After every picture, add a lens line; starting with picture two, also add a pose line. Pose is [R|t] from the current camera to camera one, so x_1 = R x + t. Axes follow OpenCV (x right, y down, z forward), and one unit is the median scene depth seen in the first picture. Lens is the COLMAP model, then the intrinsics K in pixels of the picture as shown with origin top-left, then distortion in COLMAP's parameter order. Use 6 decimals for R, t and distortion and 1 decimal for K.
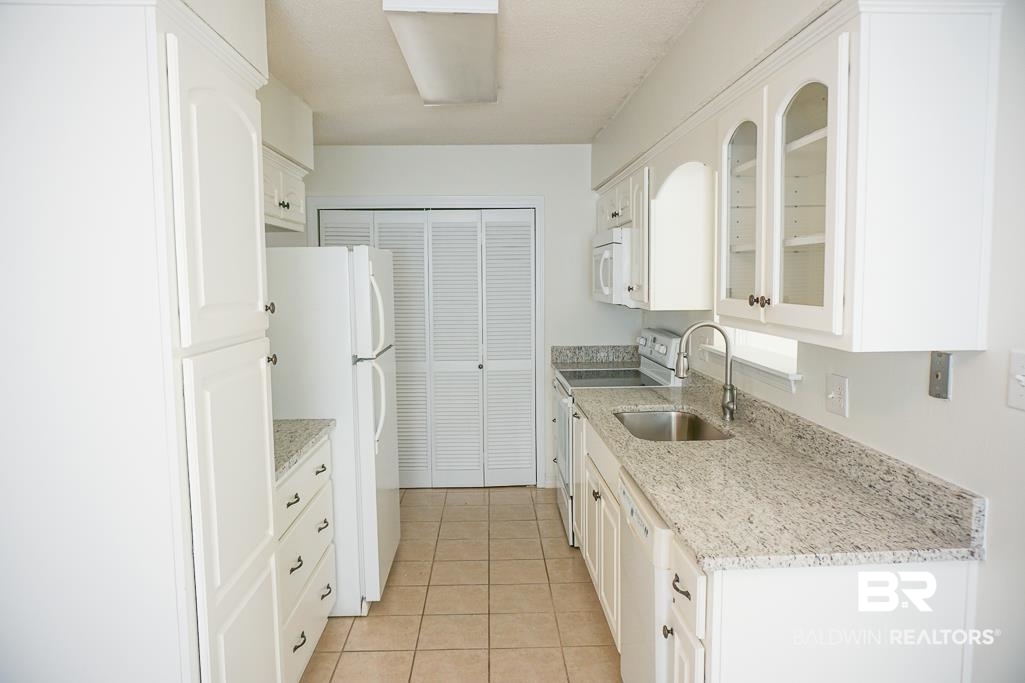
lens RADIAL K [[685.7, 0, 512.5], [0, 685.7, 341.5], [0, 0, 1]] dist [-0.053814, 0.029678]
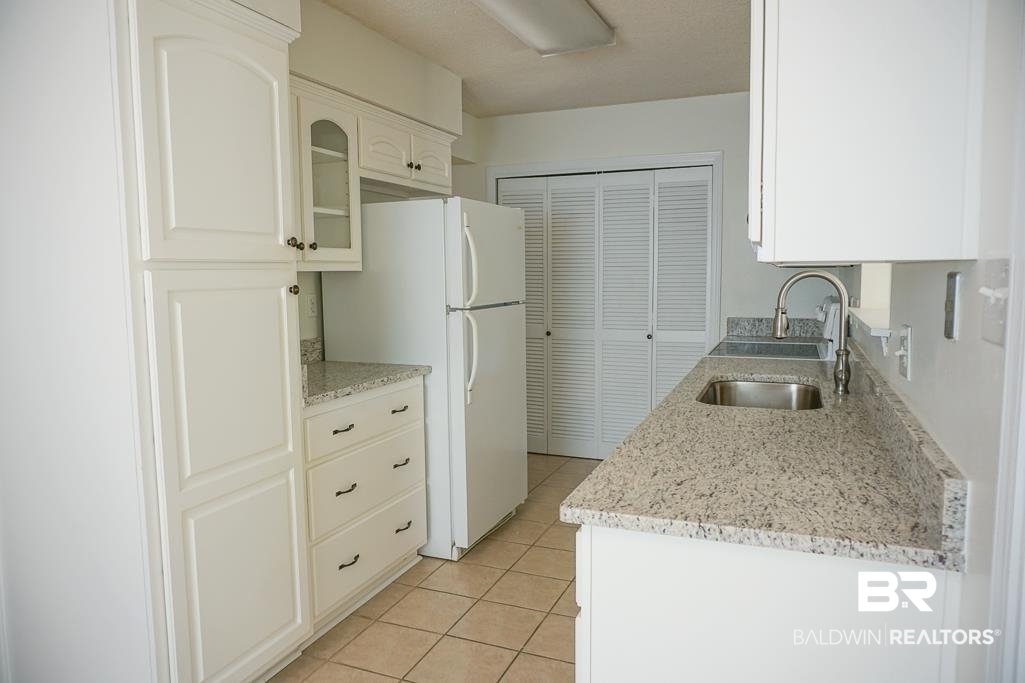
lens RADIAL K [[685.9, 0, 512.5], [0, 685.9, 341.5], [0, 0, 1]] dist [-0.047524, 0.032031]
pose [[0.910184, 0.041838, -0.412085, 0.470316], [-0.035988, 0.999111, 0.021950, 0.080468], [0.412637, -0.005148, 0.910881, 0.166093]]
